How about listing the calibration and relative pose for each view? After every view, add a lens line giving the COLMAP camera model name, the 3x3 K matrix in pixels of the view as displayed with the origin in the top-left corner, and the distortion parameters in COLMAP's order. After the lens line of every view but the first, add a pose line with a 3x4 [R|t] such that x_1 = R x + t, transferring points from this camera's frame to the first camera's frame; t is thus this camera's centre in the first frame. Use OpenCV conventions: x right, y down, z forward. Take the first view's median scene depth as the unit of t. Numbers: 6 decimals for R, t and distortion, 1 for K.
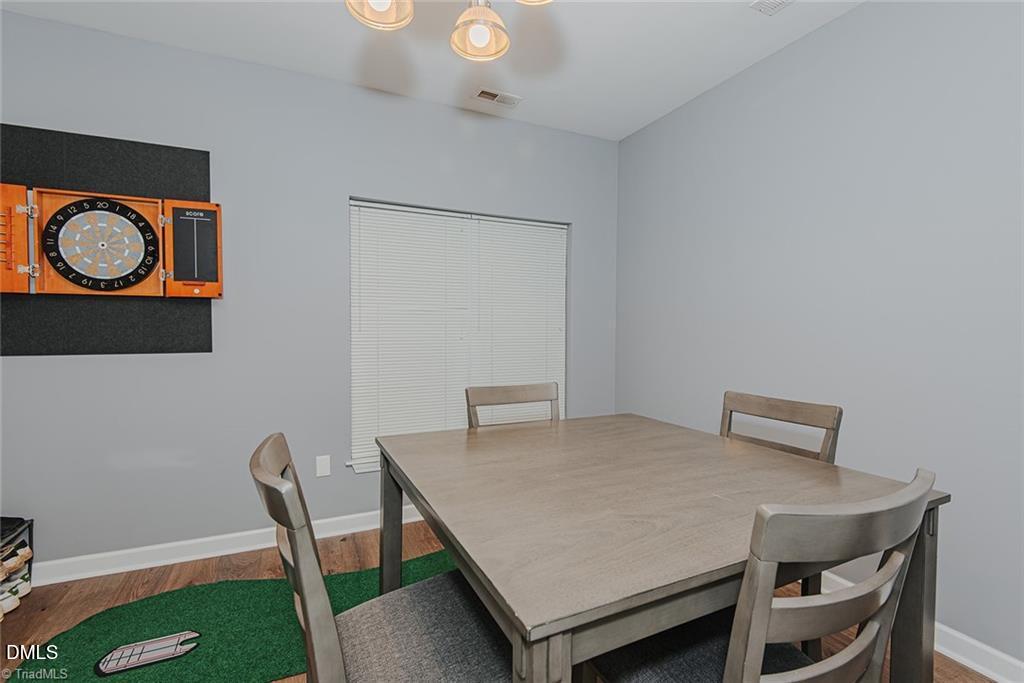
lens RADIAL K [[470.3, 0, 506.0], [0, 470.3, 335.2], [0, 0, 1]] dist [-0.000026, -0.001252]
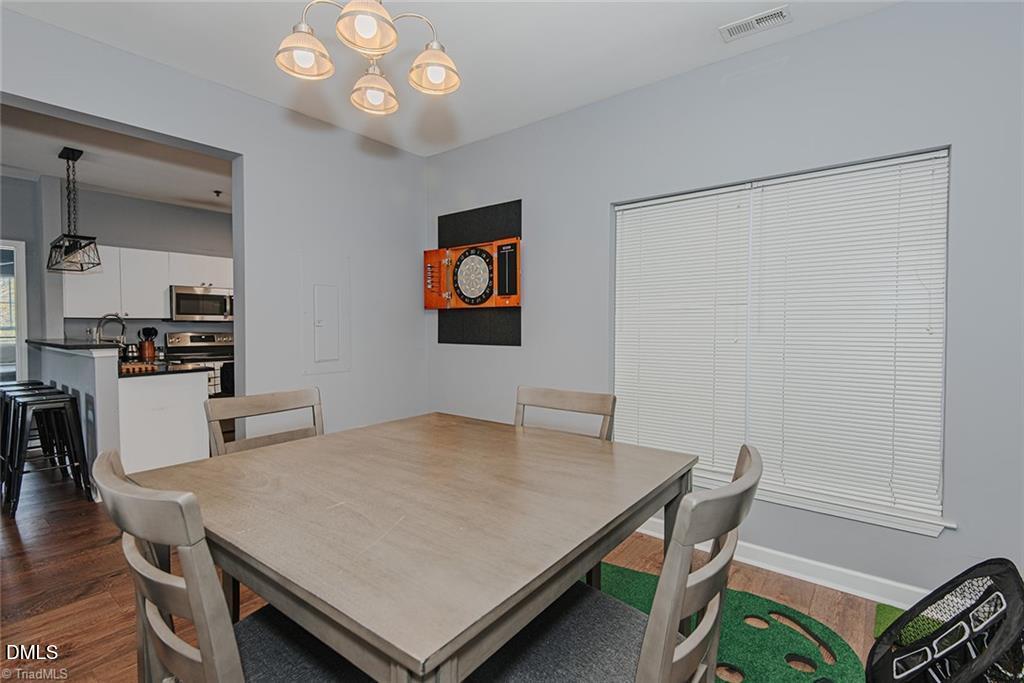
lens RADIAL K [[470.3, 0, 504.9], [0, 470.3, 345.0], [0, 0, 1]] dist [-0.000026, -0.001252]
pose [[0.448608, 0.031402, -0.893177, 0.625033], [-0.005143, 0.999457, 0.032555, -0.011116], [0.893714, -0.010011, 0.448525, 0.367254]]
